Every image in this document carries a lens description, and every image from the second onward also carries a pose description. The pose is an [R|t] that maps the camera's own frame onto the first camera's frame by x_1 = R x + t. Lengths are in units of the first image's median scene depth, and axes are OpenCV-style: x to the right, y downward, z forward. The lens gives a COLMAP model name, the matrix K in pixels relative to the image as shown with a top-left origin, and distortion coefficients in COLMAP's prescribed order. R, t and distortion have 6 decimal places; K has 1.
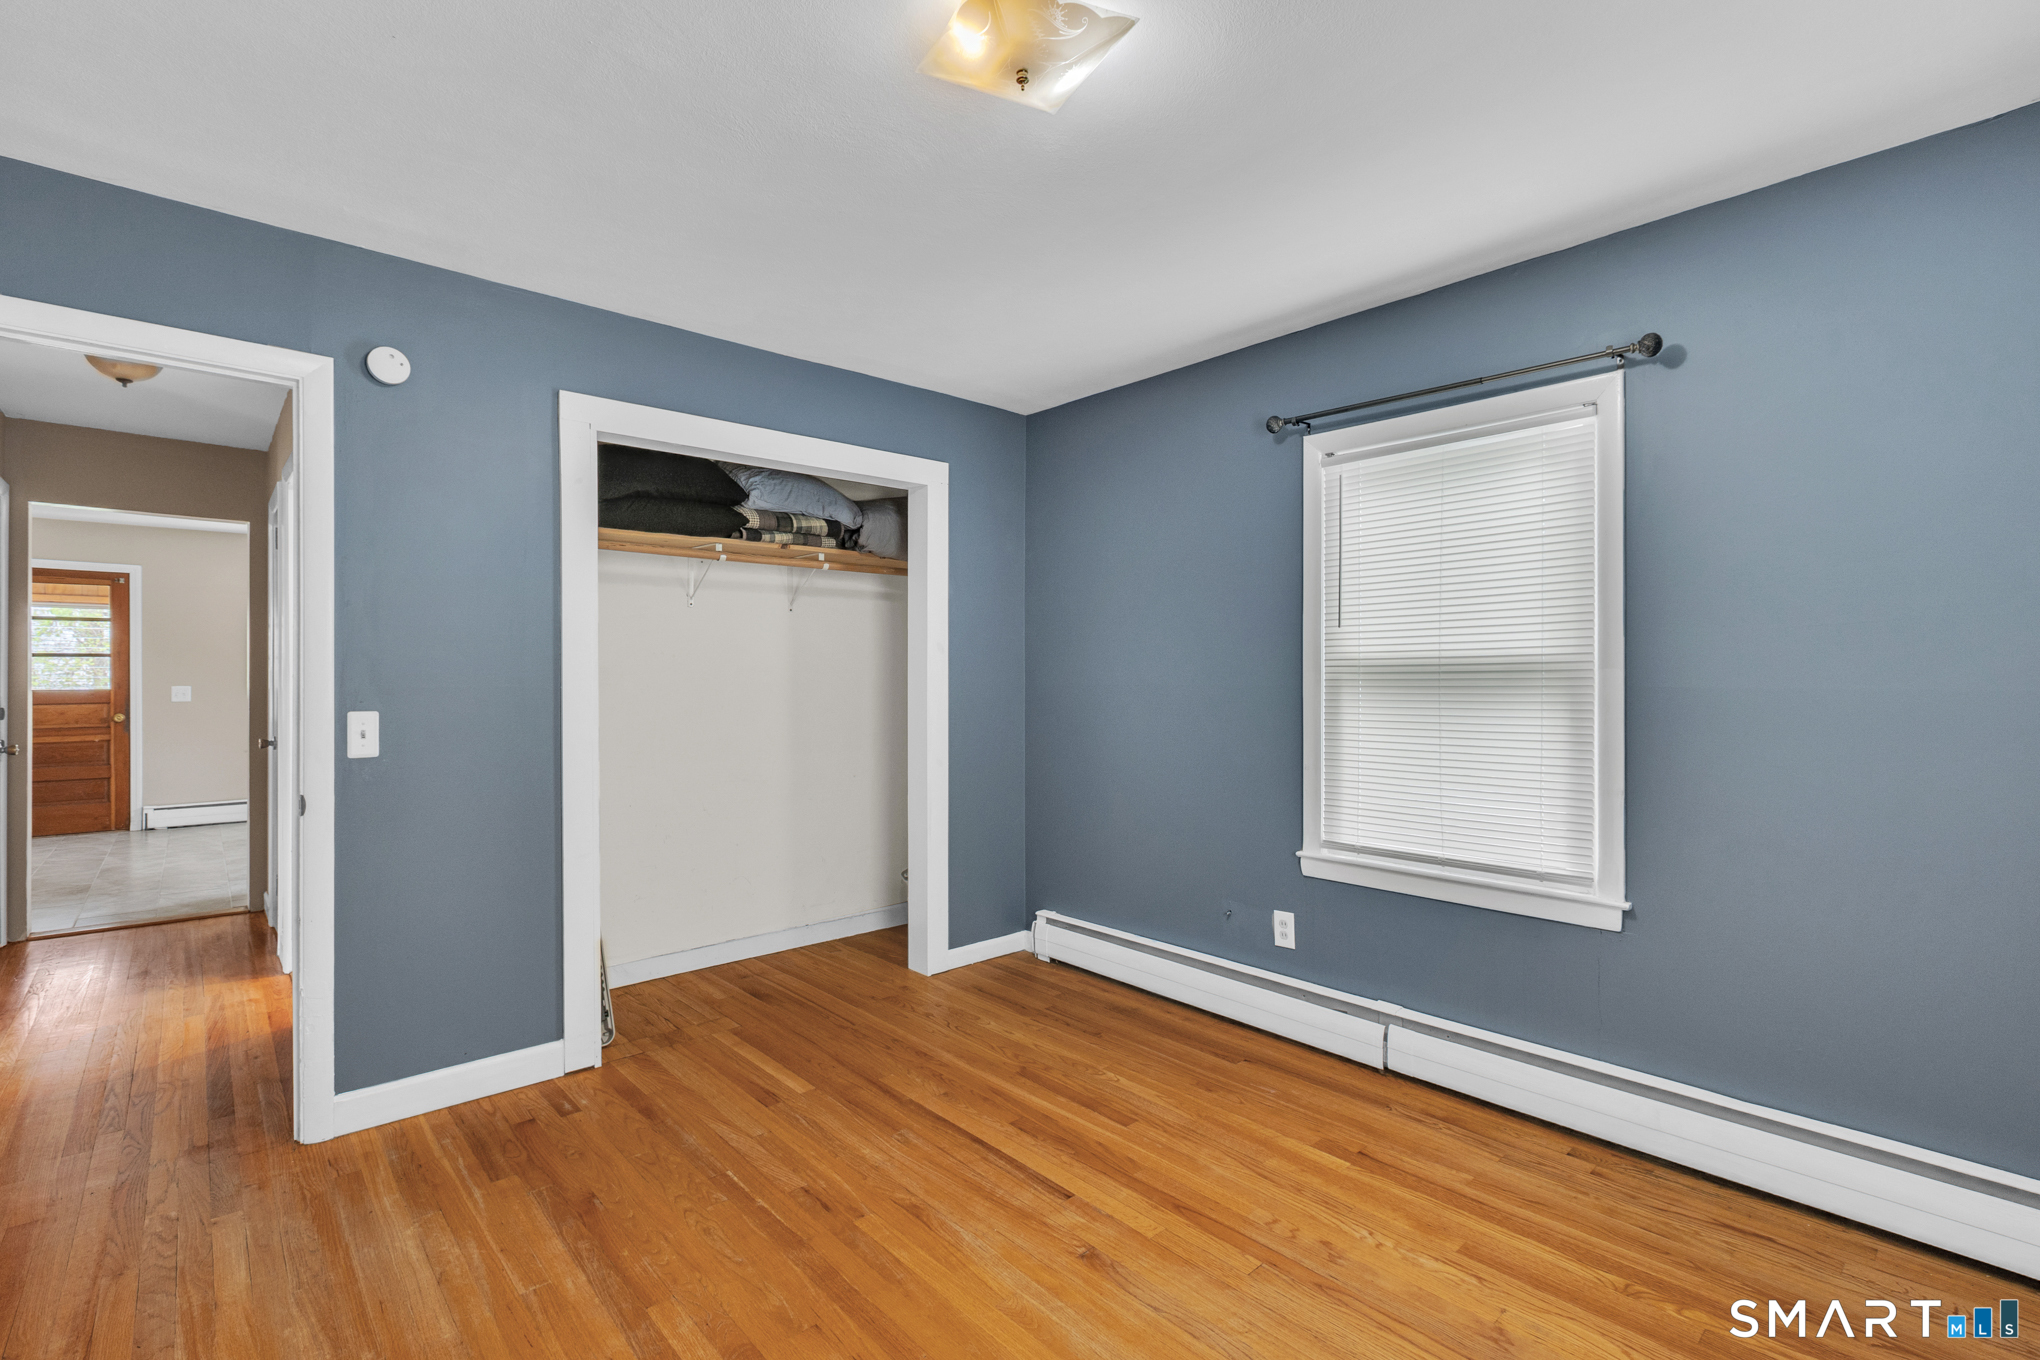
lens RADIAL K [[920.9, 0, 993.5], [0, 920.9, 661.2], [0, 0, 1]] dist [0.001397, -0.001076]
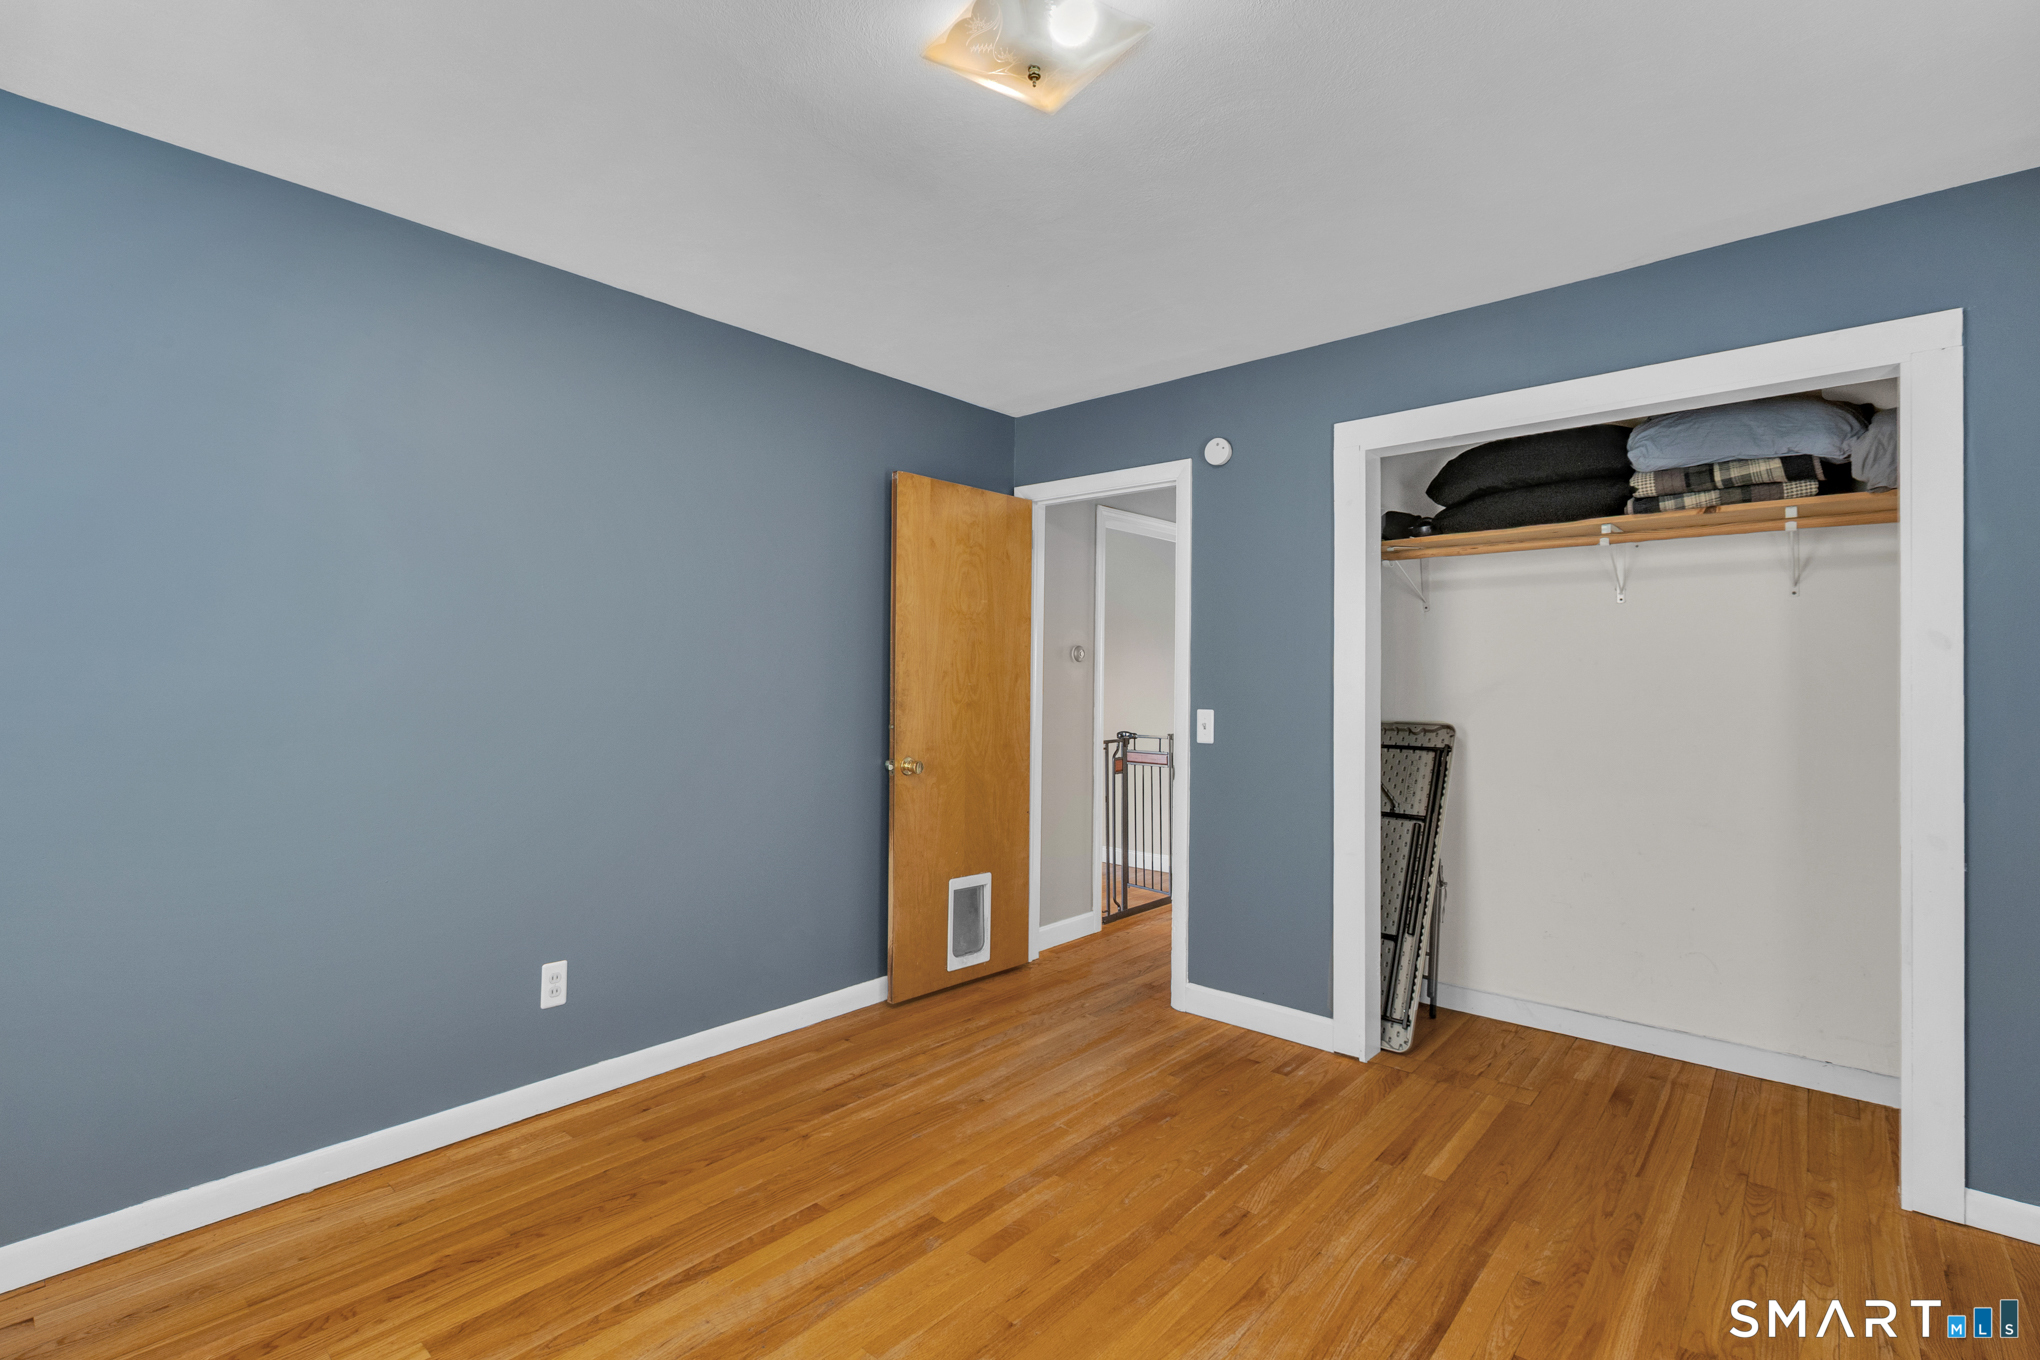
lens RADIAL K [[920.9, 0, 1025.1], [0, 920.9, 657.9], [0, 0, 1]] dist [0.001397, -0.001076]
pose [[0.136549, -0.024238, -0.990337, 0.550845], [0.008066, 0.999695, -0.023355, 0.006519], [0.990600, -0.004799, 0.136703, 0.476689]]
